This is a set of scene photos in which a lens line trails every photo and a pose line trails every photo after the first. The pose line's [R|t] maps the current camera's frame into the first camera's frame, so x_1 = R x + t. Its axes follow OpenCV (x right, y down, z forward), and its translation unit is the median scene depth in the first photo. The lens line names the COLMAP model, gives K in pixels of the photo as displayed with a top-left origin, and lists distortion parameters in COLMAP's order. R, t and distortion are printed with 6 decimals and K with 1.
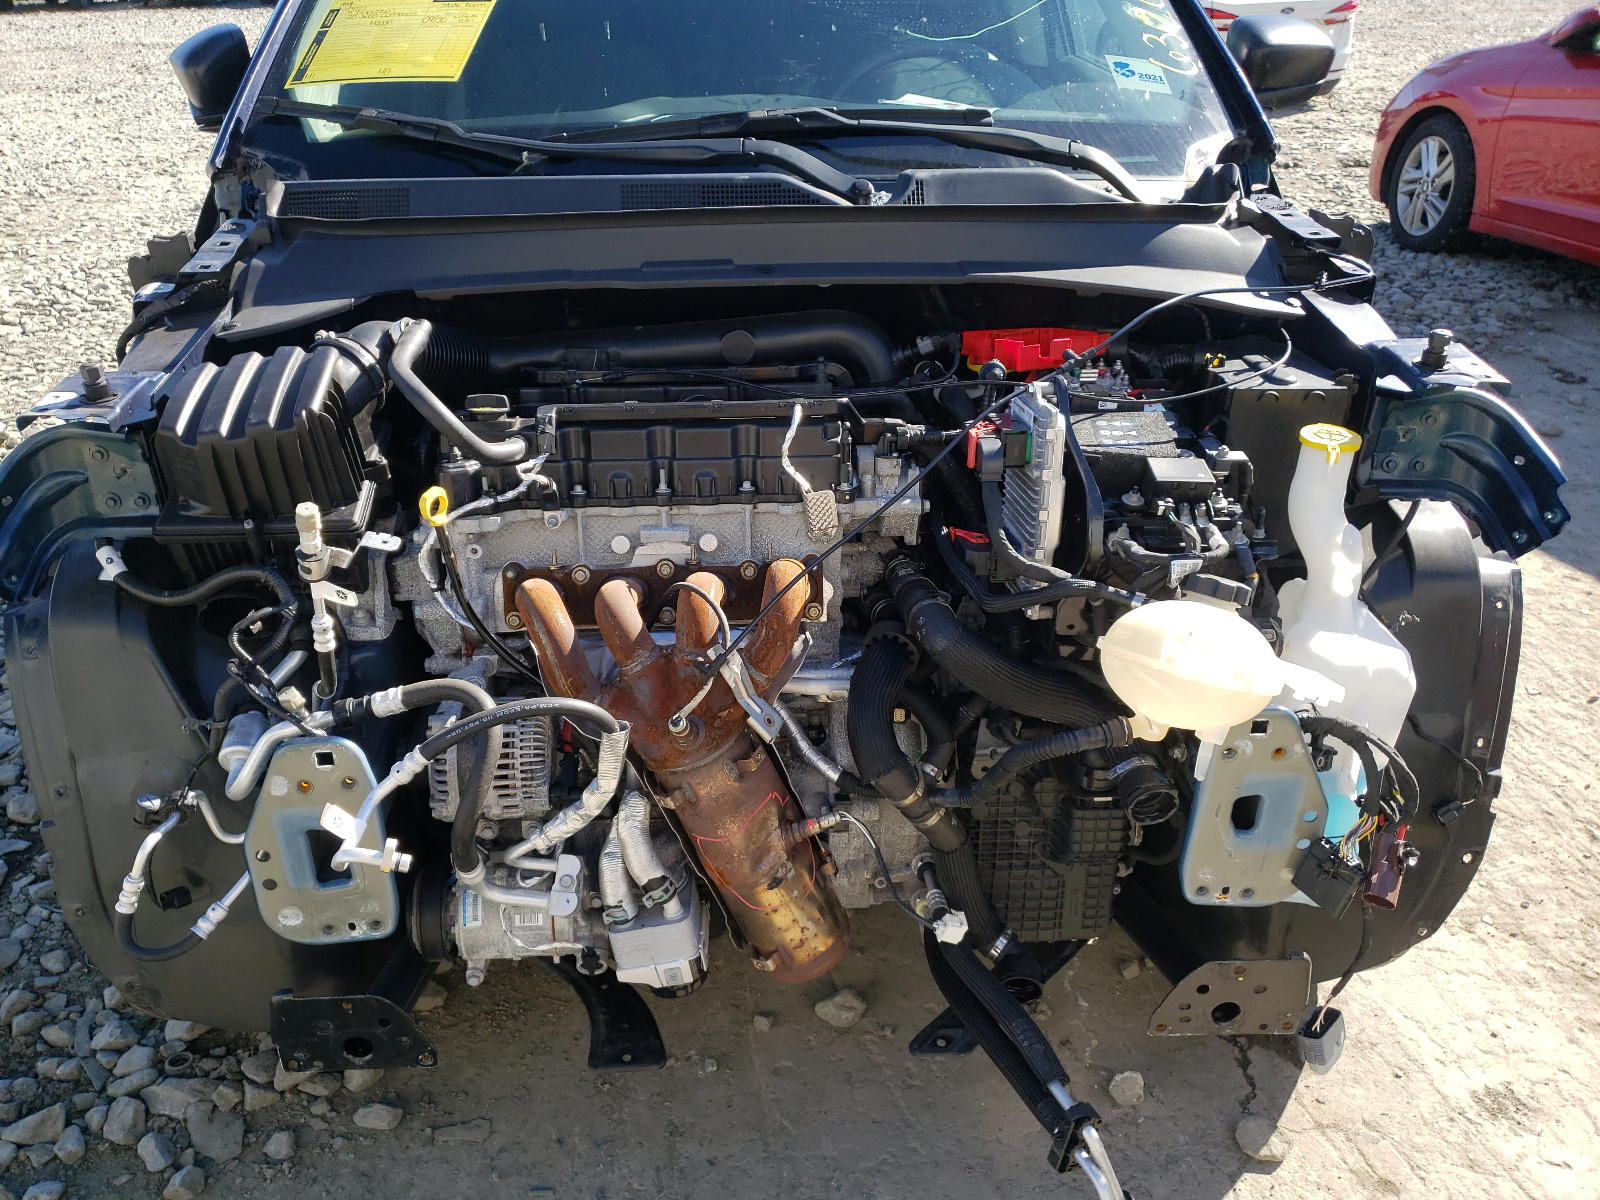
lens RADIAL K [[1240.3, 0, 788.3], [0, 1240.3, 609.2], [0, 0, 1]] dist [-0.029856, 0.032392]
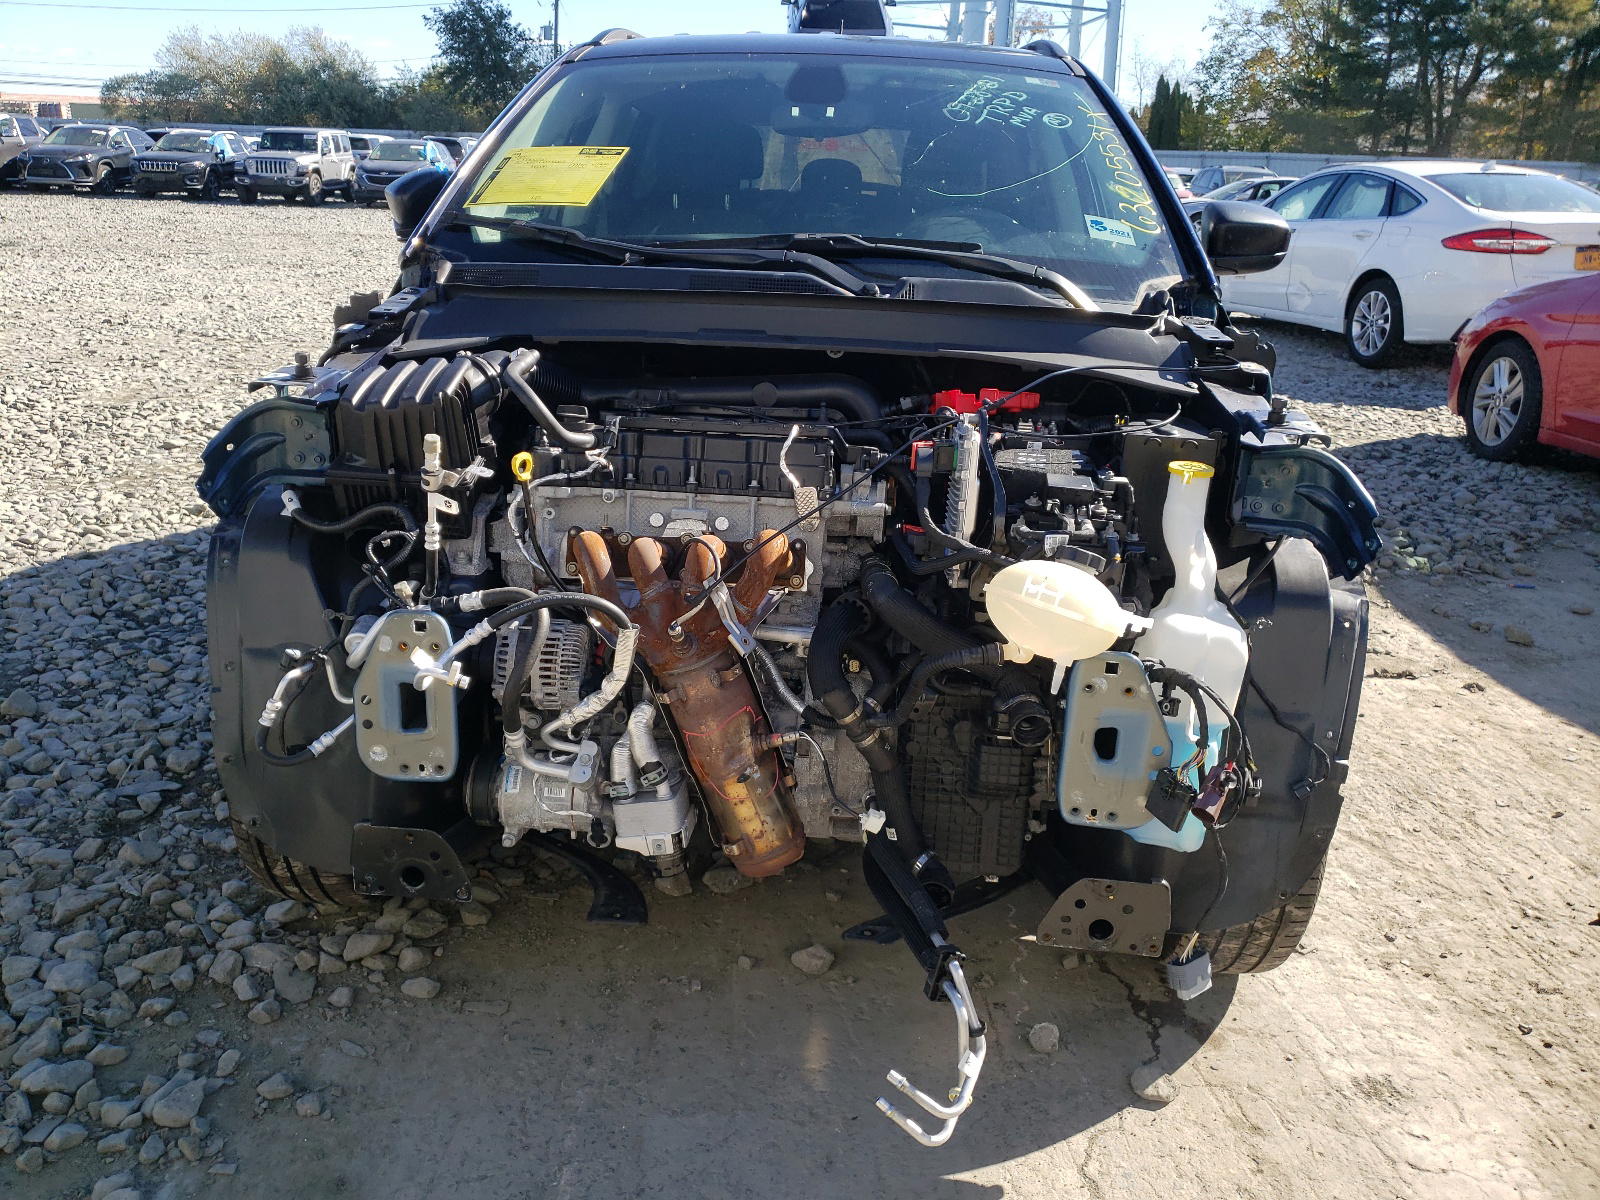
lens RADIAL K [[1240.3, 0, 799.6], [0, 1240.3, 596.9], [0, 0, 1]] dist [-0.029856, 0.032392]
pose [[0.992244, 0.077353, -0.097306, 0.148071], [-0.092718, 0.981948, -0.164866, 0.226017], [0.082796, 0.172609, 0.981504, -0.274273]]
